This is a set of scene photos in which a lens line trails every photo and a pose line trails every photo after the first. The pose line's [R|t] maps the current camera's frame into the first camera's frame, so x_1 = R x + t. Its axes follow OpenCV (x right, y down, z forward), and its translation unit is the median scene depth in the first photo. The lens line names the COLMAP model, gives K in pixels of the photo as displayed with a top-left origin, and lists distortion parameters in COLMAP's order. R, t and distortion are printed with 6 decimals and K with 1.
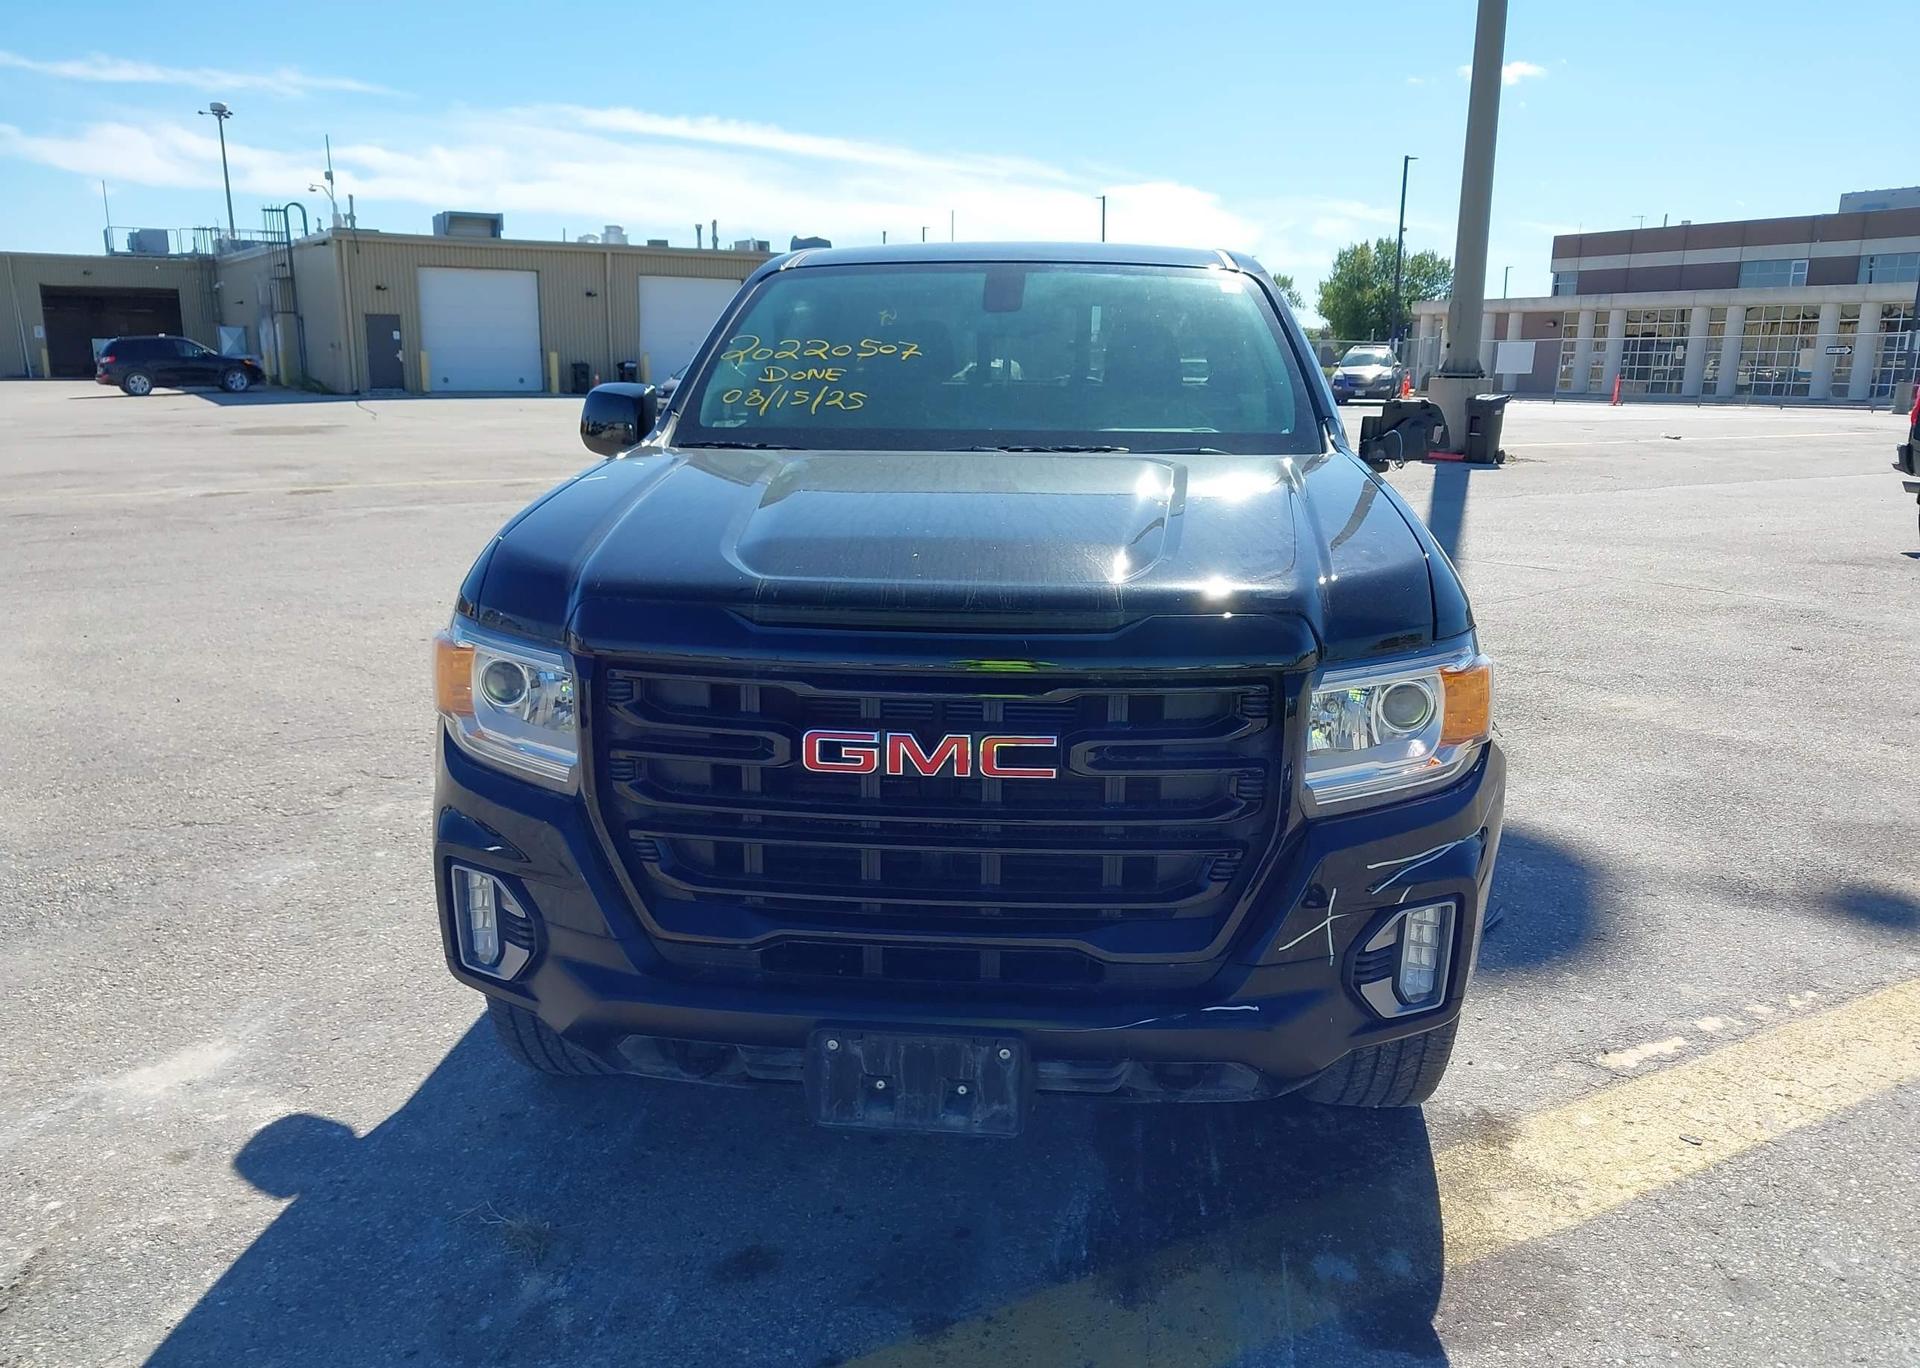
lens RADIAL K [[1526.7, 0, 951.0], [0, 1526.7, 682.3], [0, 0, 1]] dist [0.035628, -0.058681]
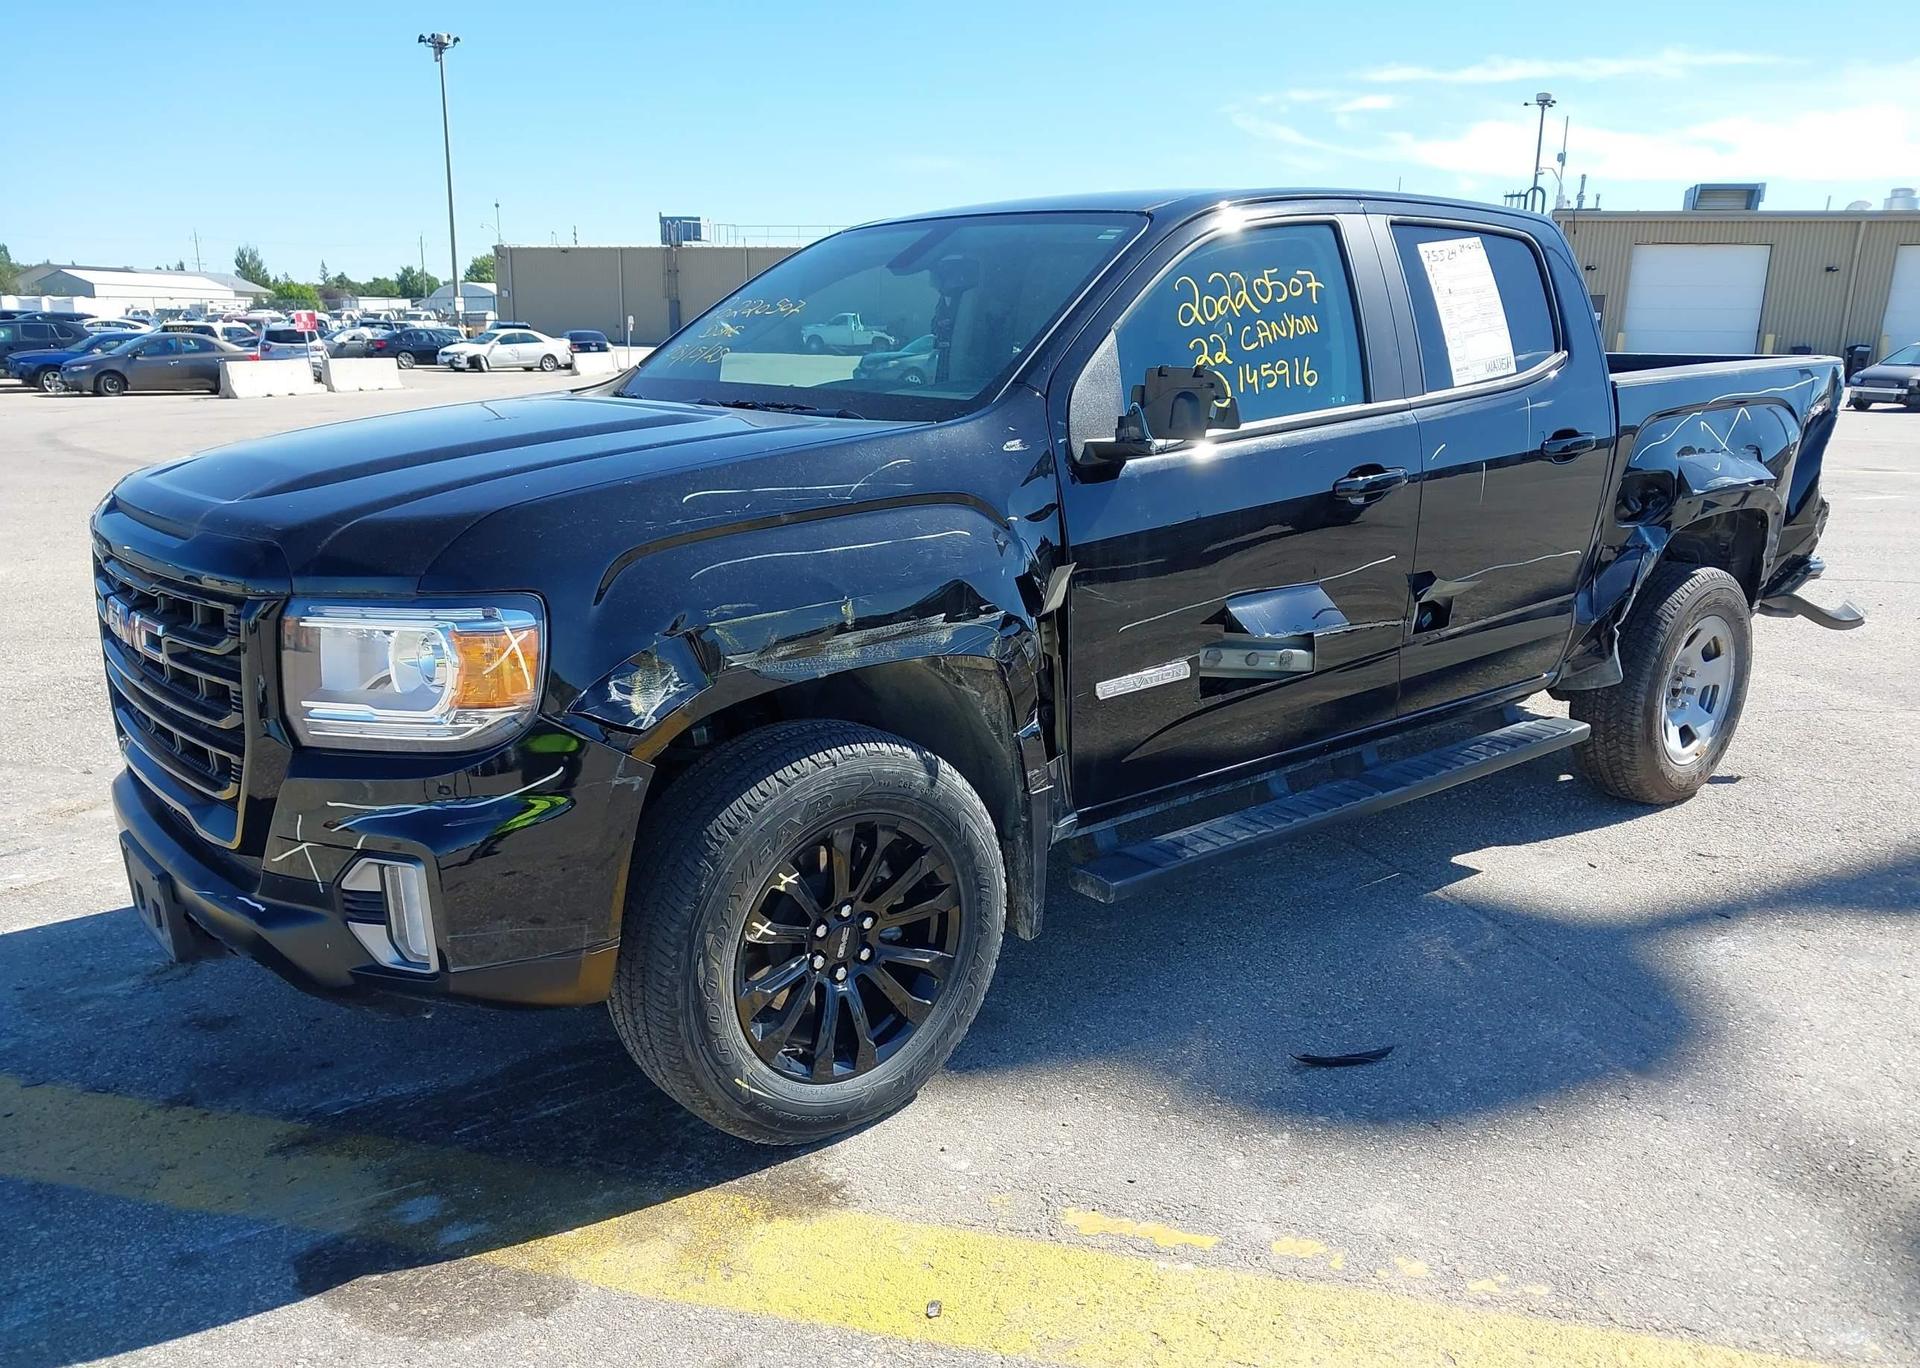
lens RADIAL K [[1526.7, 0, 952.7], [0, 1526.7, 698.0], [0, 0, 1]] dist [0.035628, -0.058681]
pose [[0.699284, 0.164283, -0.695711, 0.061326], [-0.151323, 0.985198, 0.080542, -0.004302], [0.698644, 0.048956, 0.713792, 0.027683]]
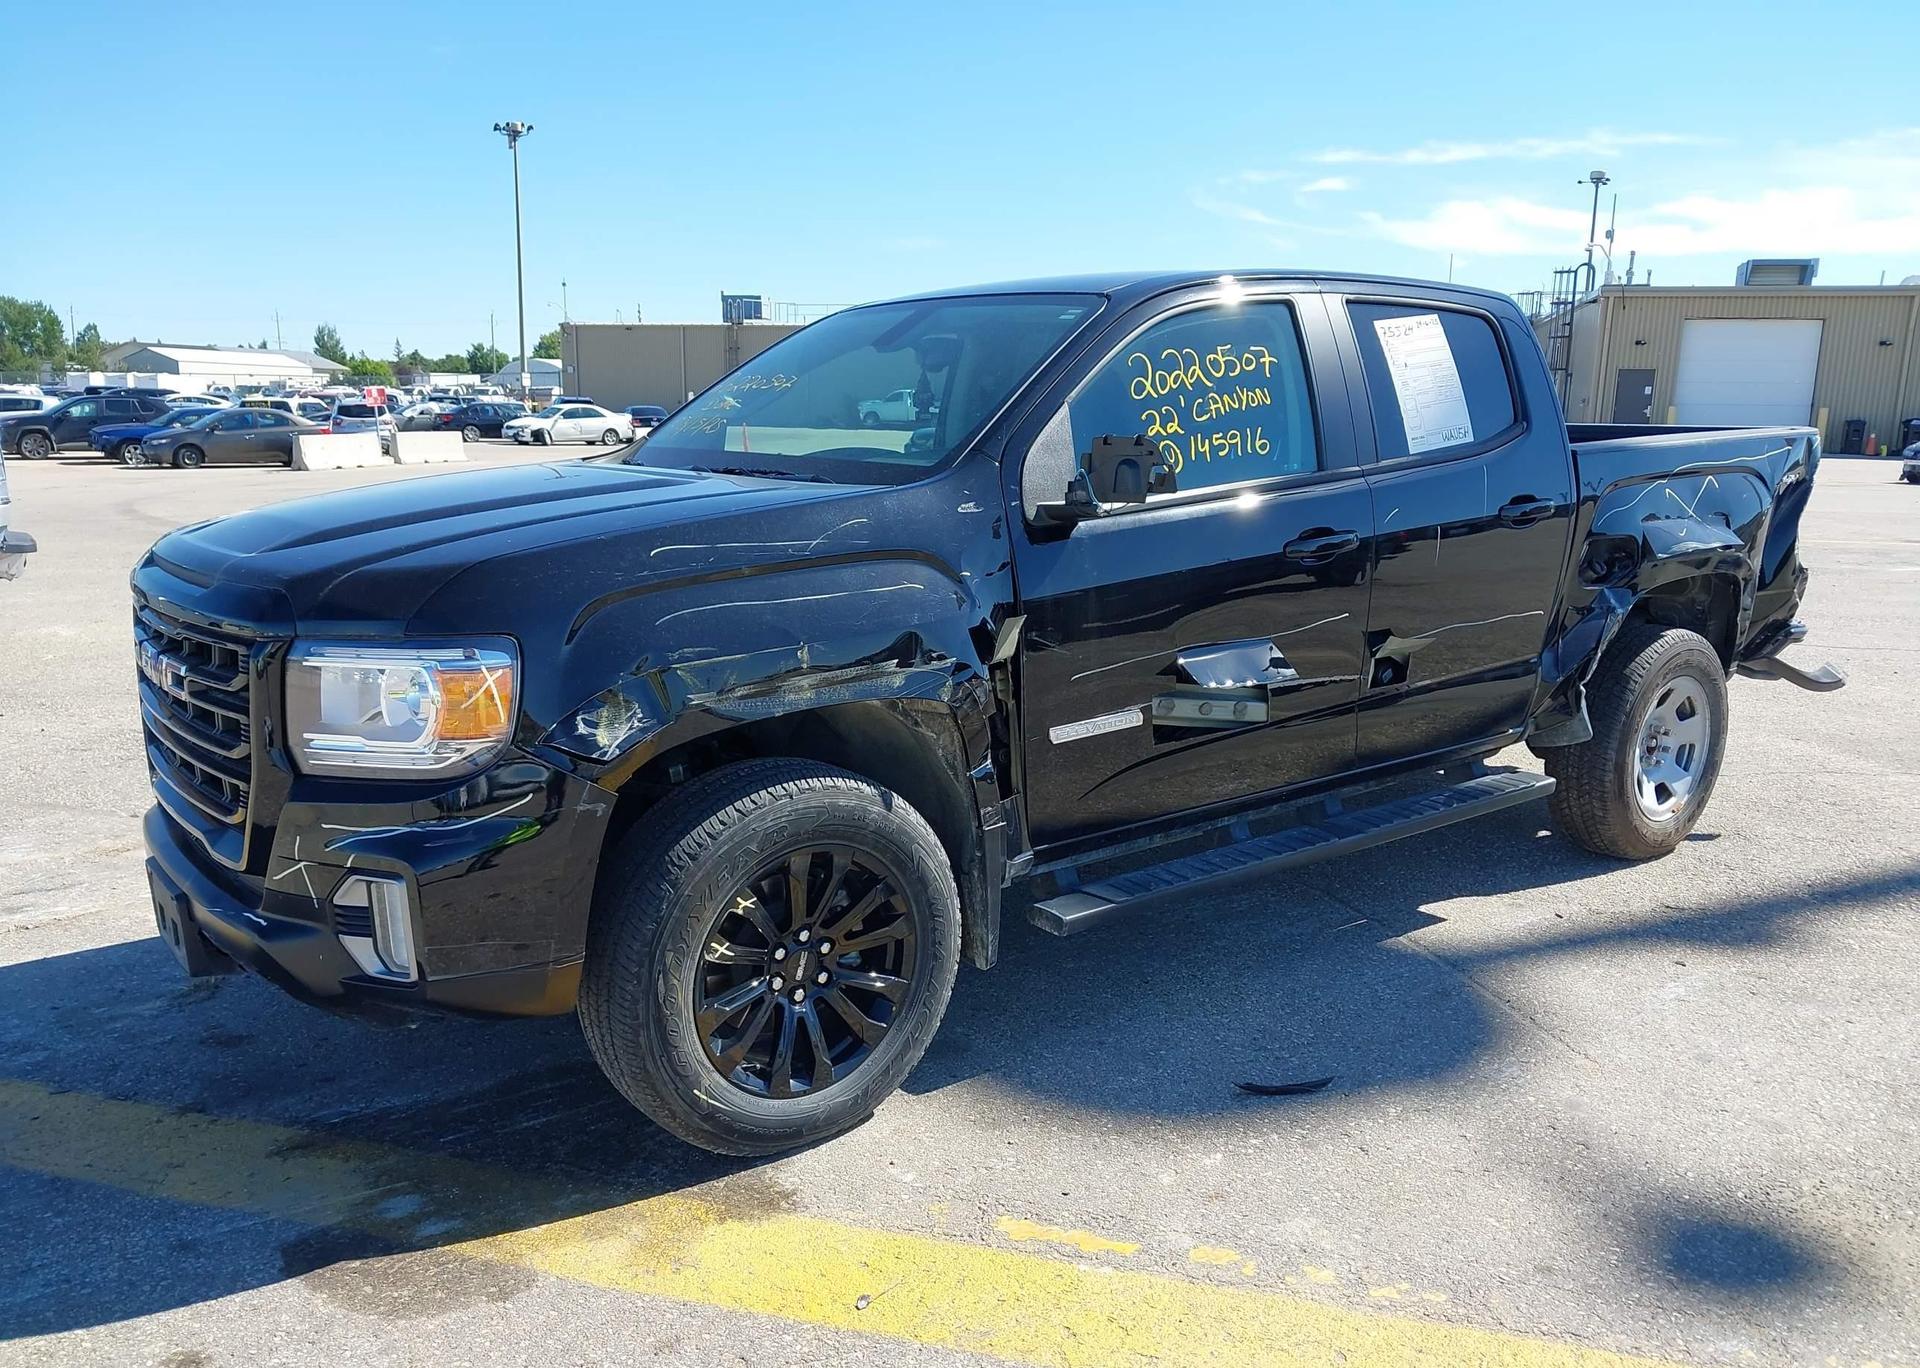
lens RADIAL K [[1526.7, 0, 956.1], [0, 1526.7, 687.6], [0, 0, 1]] dist [0.035628, -0.058681]
pose [[0.673183, 0.131044, -0.727772, 0.067760], [-0.155610, 0.987239, 0.033826, -0.004126], [0.722918, 0.090478, 0.684984, 0.027501]]
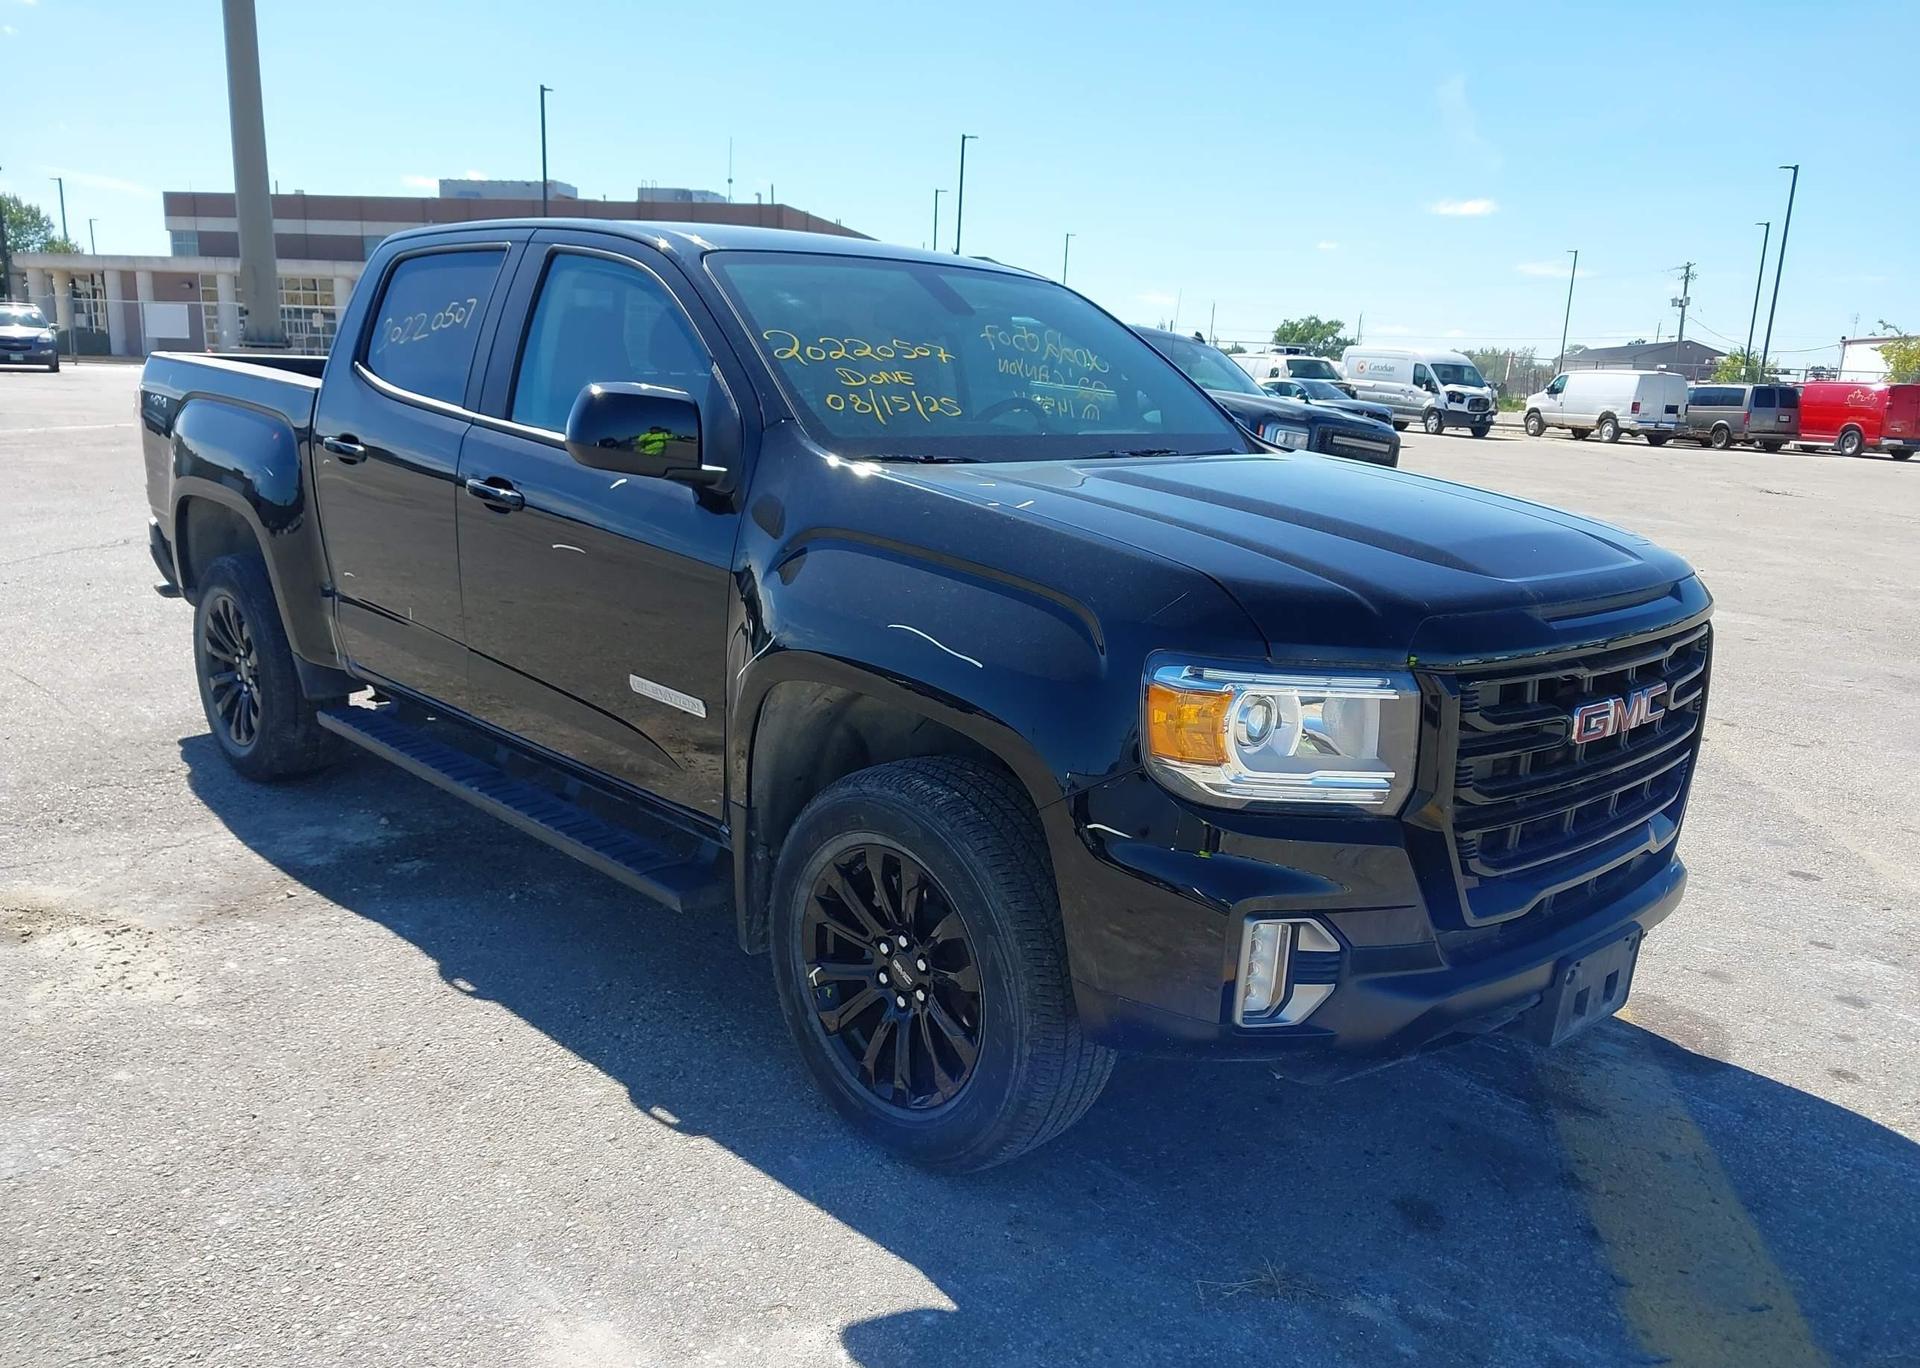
lens RADIAL K [[1526.7, 0, 963.8], [0, 1526.7, 689.7], [0, 0, 1]] dist [0.035628, -0.058681]
pose [[0.655021, -0.141446, 0.742253, -0.059971], [0.122136, 0.989225, 0.080728, -0.006381], [-0.745674, 0.037777, 0.665239, 0.027190]]
